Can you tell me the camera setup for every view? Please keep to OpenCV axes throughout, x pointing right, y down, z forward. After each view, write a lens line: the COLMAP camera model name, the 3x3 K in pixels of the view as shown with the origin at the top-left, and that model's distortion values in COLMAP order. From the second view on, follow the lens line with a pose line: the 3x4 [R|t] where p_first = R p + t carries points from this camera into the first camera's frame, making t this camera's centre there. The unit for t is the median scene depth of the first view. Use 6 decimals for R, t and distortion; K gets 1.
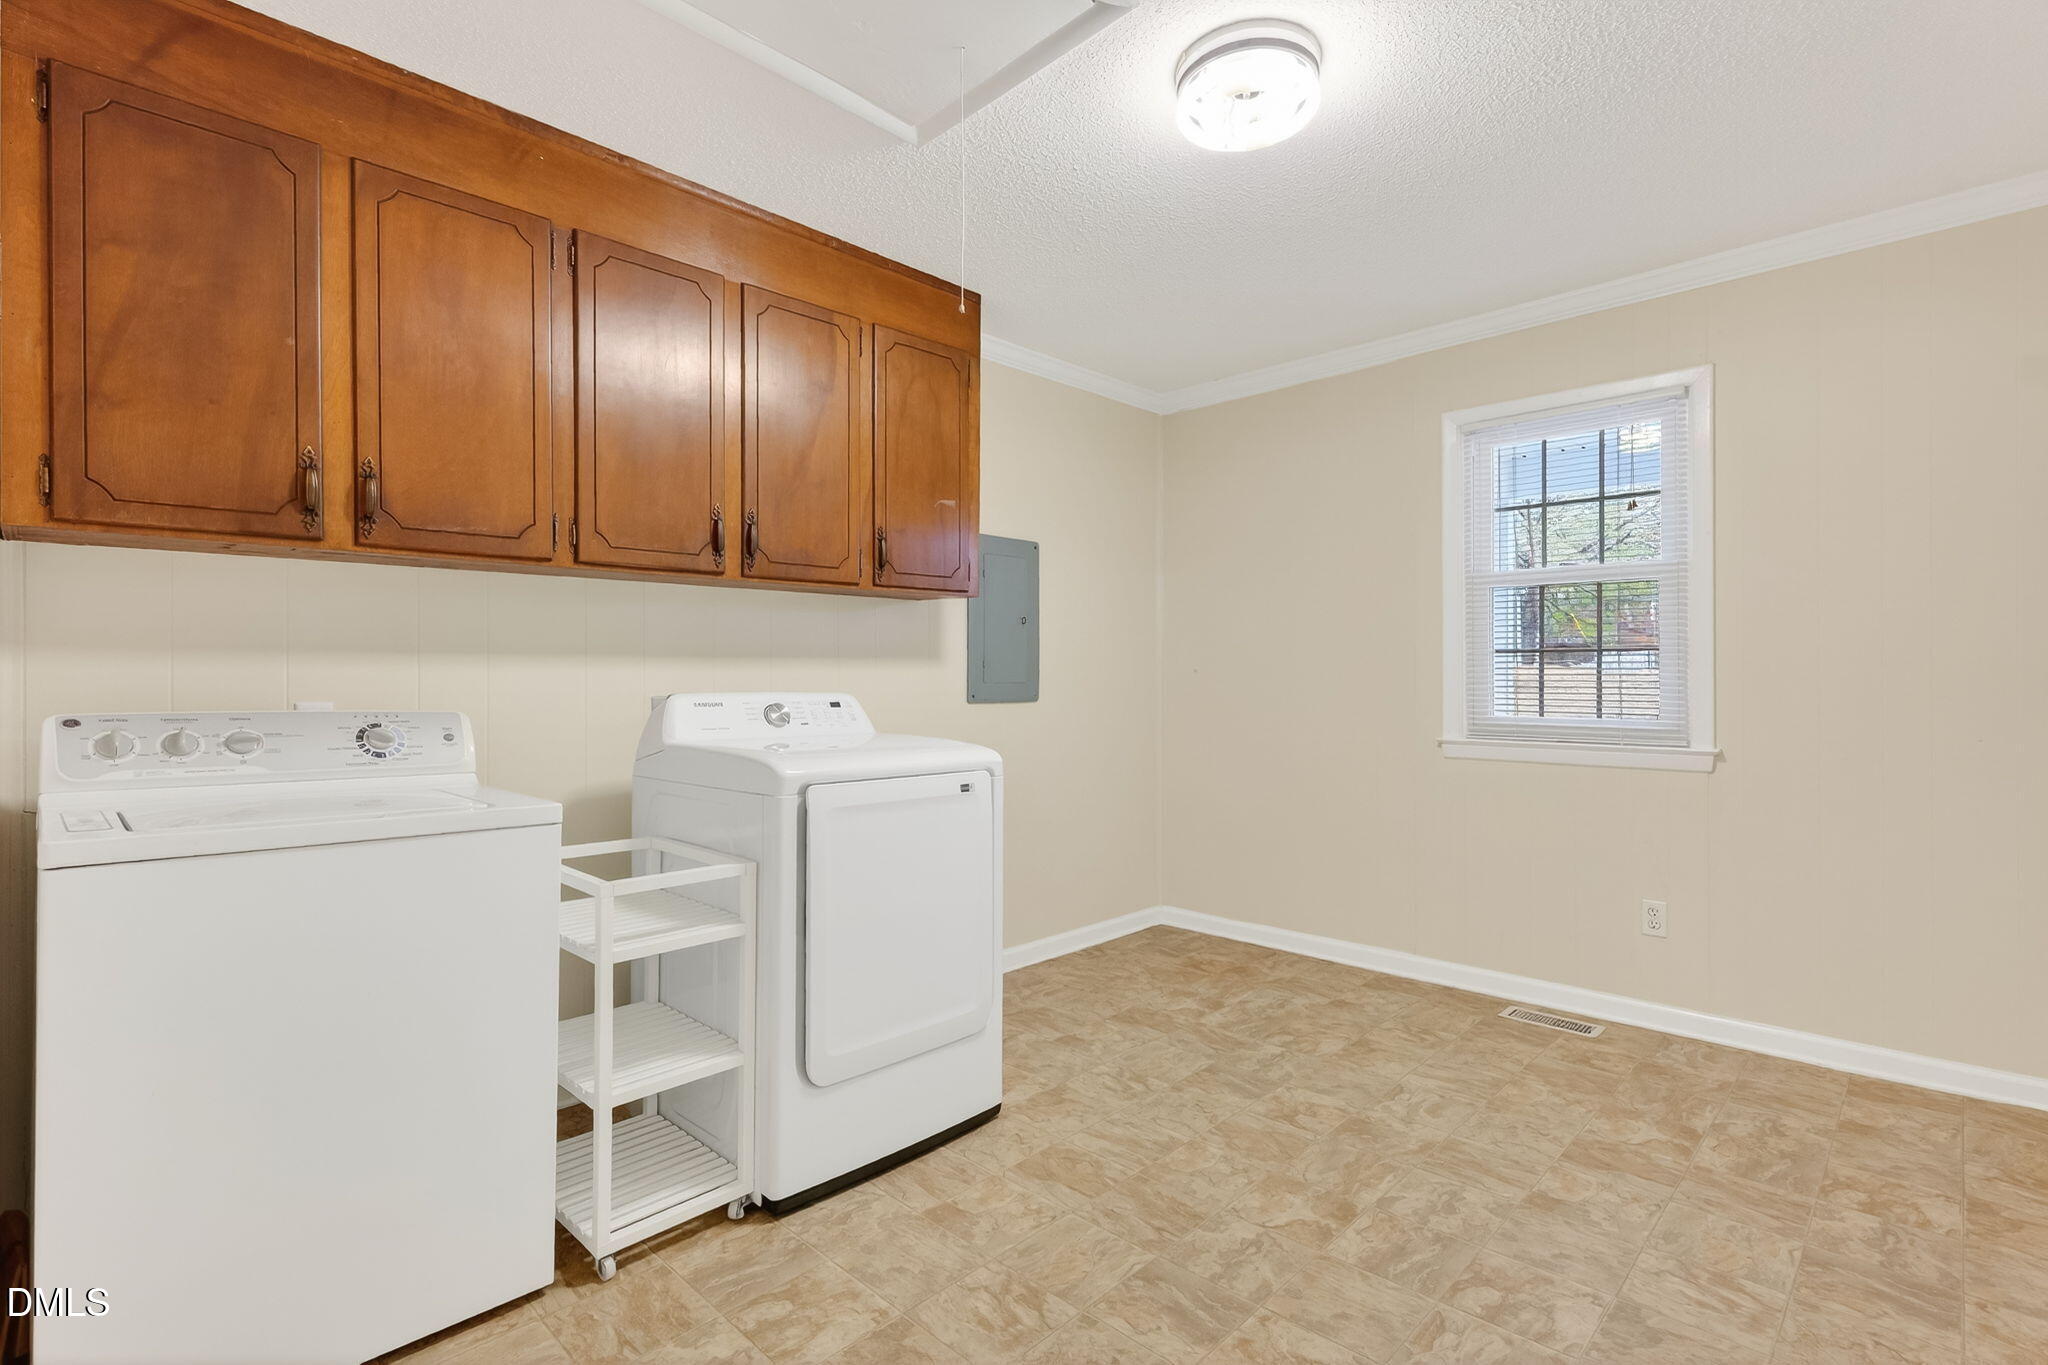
lens RADIAL K [[959.0, 0, 1014.8], [0, 959.0, 699.0], [0, 0, 1]] dist [0.001924, 0.000314]
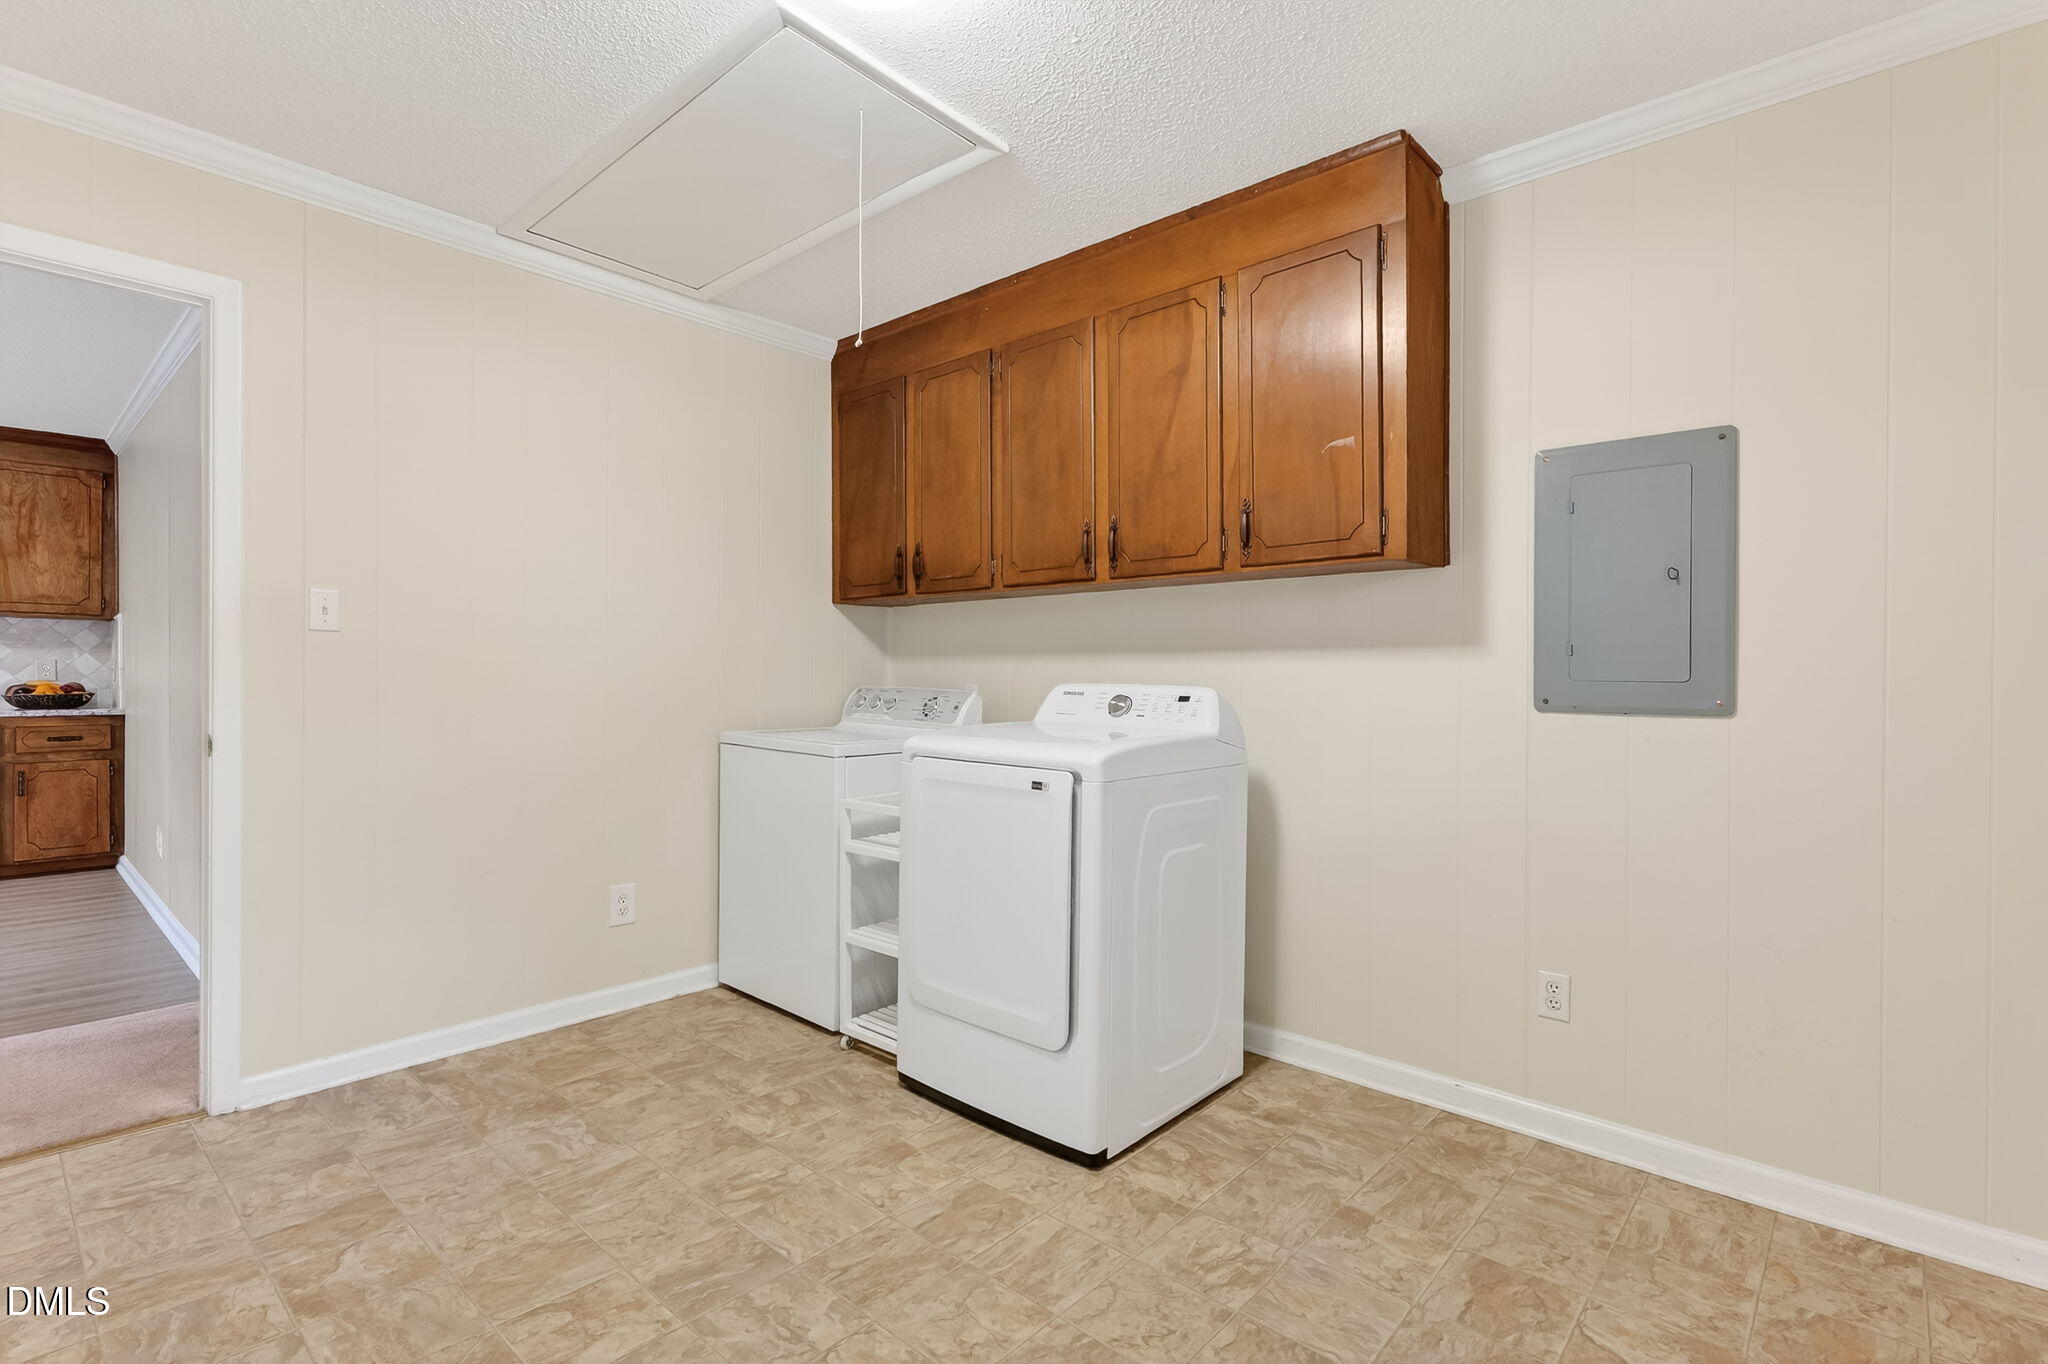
lens RADIAL K [[970.6, 0, 1024.0], [0, 970.6, 682.0], [0, 0, 1]] dist [-0.011503, 0.008337]
pose [[0.044476, 0.011417, -0.998945, 1.045017], [-0.026055, 0.999608, 0.010265, -0.022651], [0.998671, 0.025571, 0.044756, 1.078958]]
